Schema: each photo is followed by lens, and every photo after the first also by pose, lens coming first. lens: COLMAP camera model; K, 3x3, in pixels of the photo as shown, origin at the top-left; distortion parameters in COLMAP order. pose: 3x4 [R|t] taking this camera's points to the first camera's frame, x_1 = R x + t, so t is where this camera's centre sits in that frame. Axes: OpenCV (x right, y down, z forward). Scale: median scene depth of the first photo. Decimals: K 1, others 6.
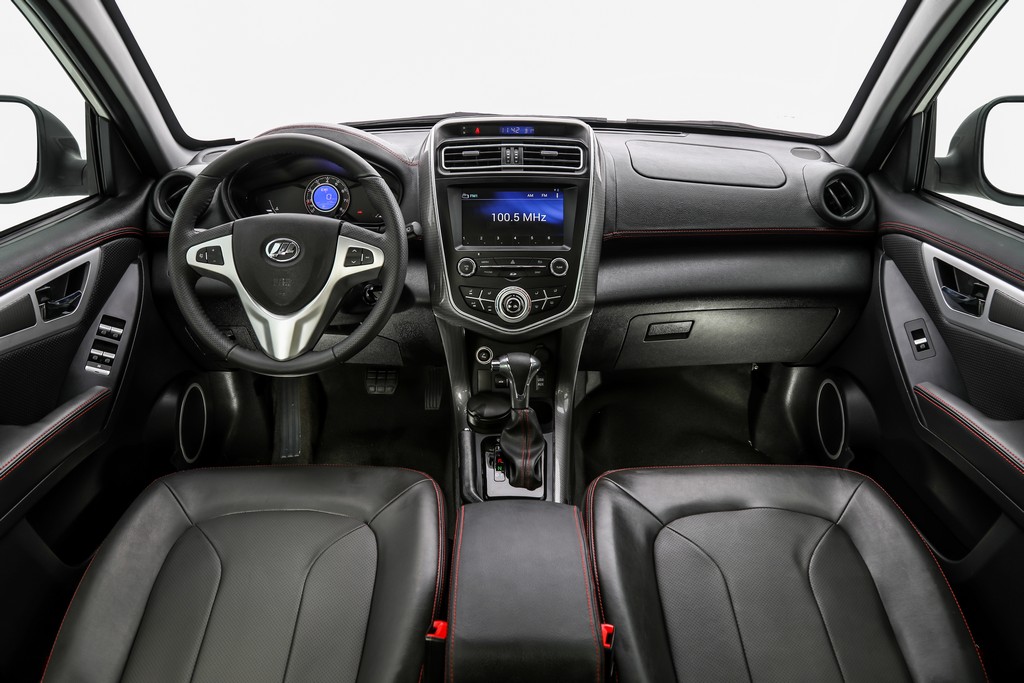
lens RADIAL K [[732.8, 0, 512.0], [0, 732.8, 341.5], [0, 0, 1]] dist [-0.086598, 0.000066]
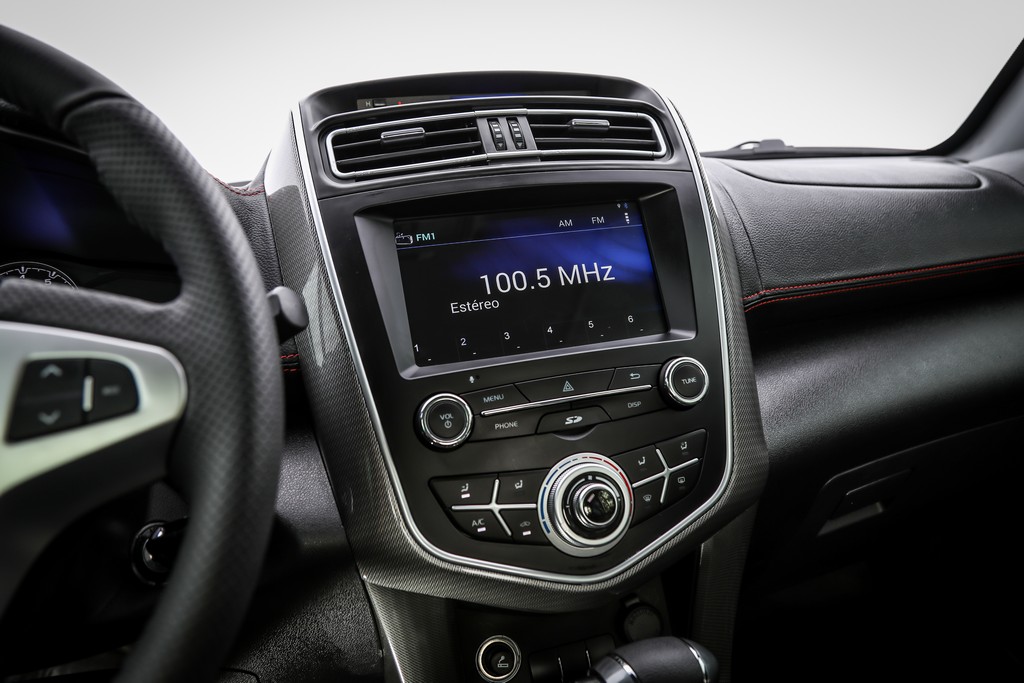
lens RADIAL K [[732.8, 0, 512.0], [0, 732.8, 341.5], [0, 0, 1]] dist [-0.086598, 0.000066]
pose [[0.958964, -0.130965, 0.251467, -0.112312], [0.198992, 0.942670, -0.267909, -0.037672], [-0.201964, 0.306956, 0.930048, 0.655545]]
